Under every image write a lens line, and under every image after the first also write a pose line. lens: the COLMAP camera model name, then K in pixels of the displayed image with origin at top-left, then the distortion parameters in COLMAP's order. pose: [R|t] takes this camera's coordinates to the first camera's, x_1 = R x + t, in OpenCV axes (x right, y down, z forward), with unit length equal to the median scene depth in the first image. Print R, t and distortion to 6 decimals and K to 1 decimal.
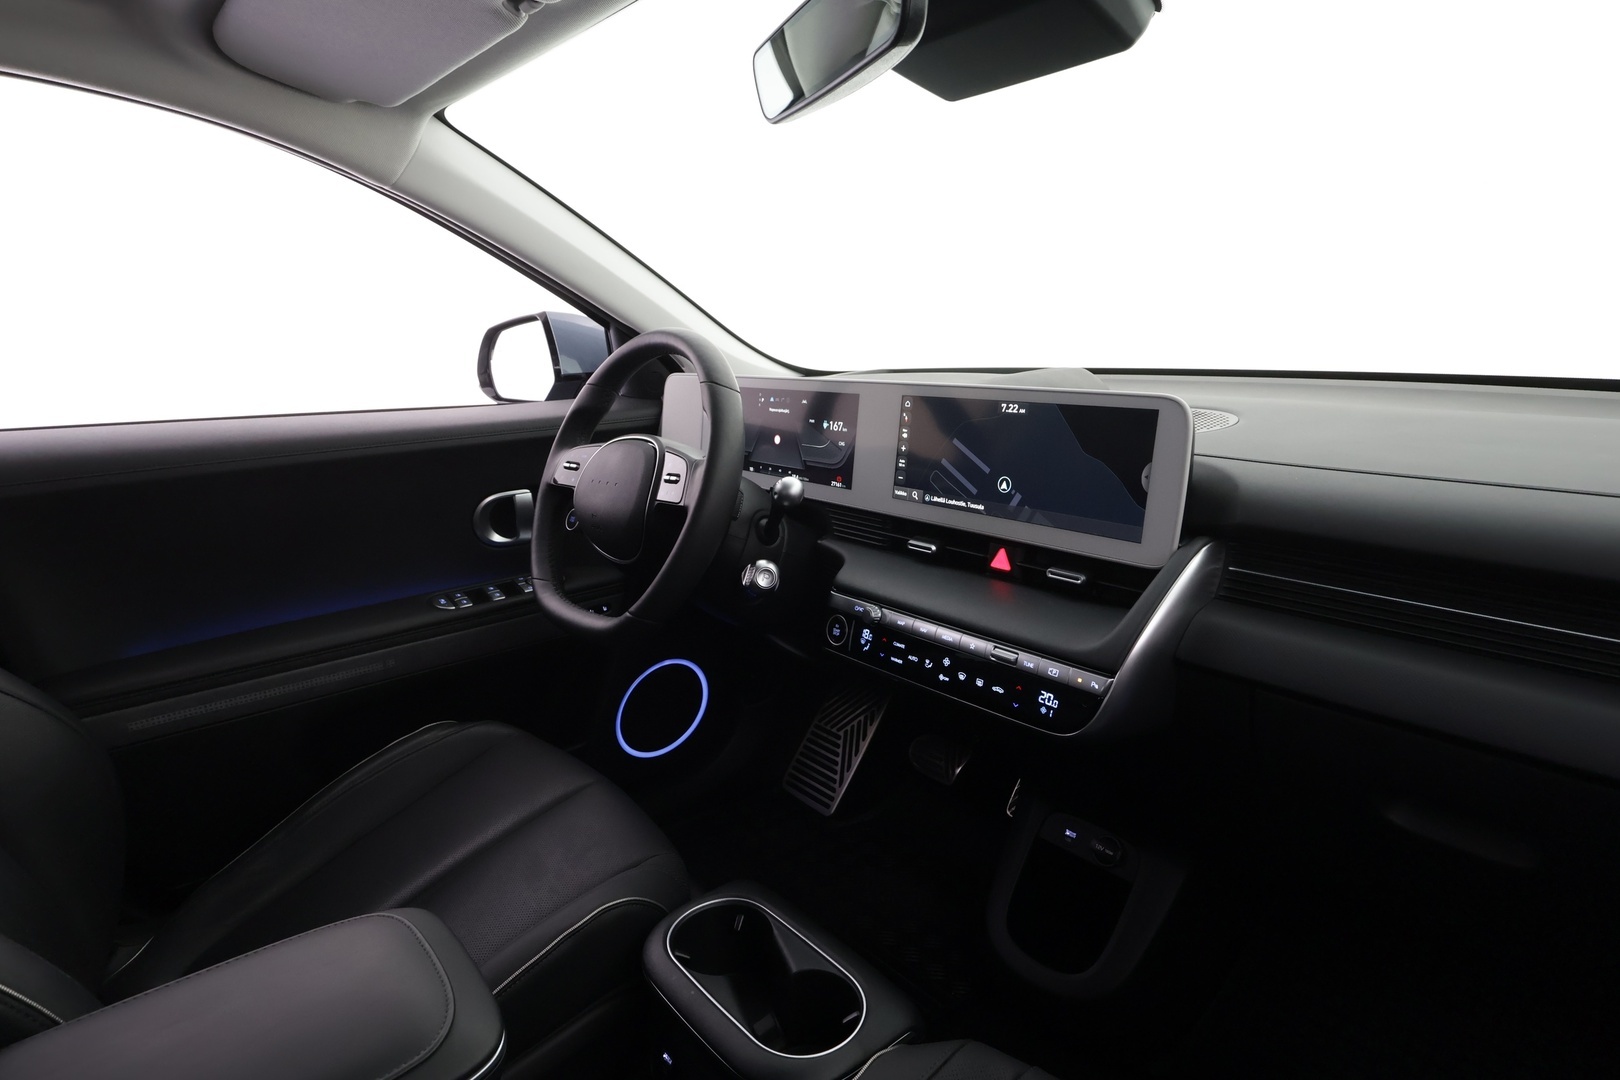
lens RADIAL K [[892.3, 0, 810.0], [0, 892.3, 540.0], [0, 0, 1]] dist [0.001651, 0.000020]
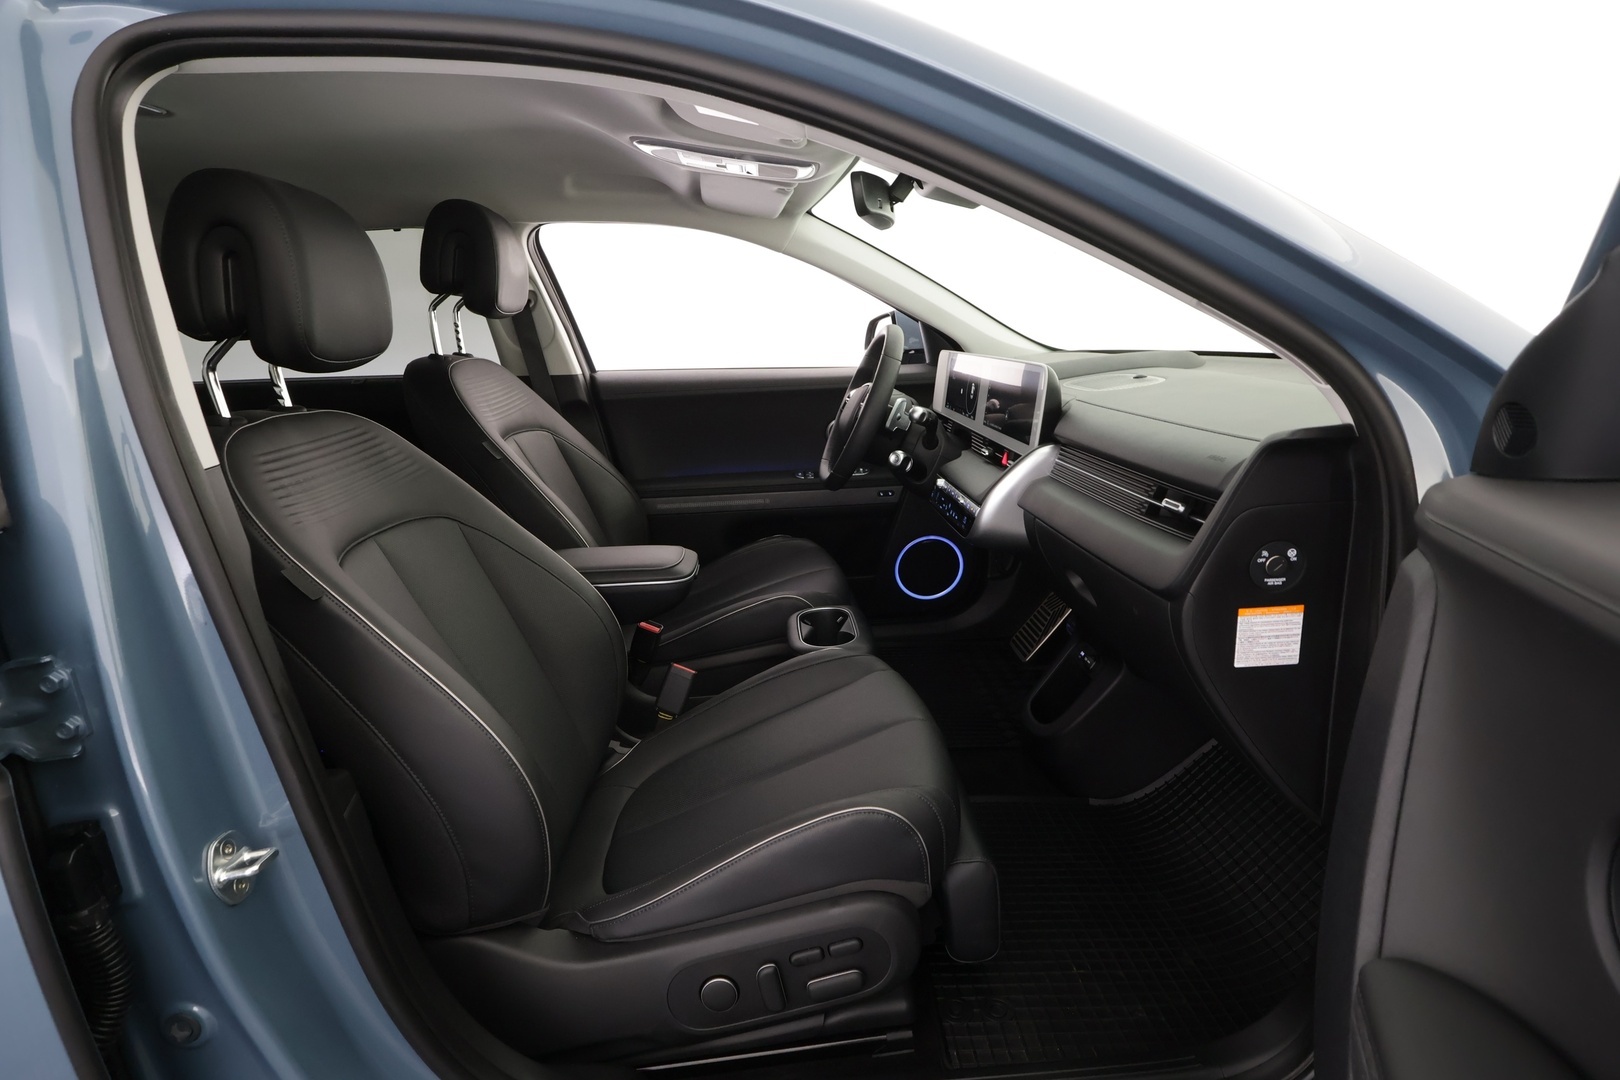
lens RADIAL K [[892.3, 0, 810.0], [0, 892.3, 540.0], [0, 0, 1]] dist [0.001651, 0.000020]
pose [[0.809915, 0.138261, -0.570019, 0.657962], [-0.131335, 0.989894, 0.053495, 0.102747], [0.571654, 0.031537, 0.819888, -0.468719]]
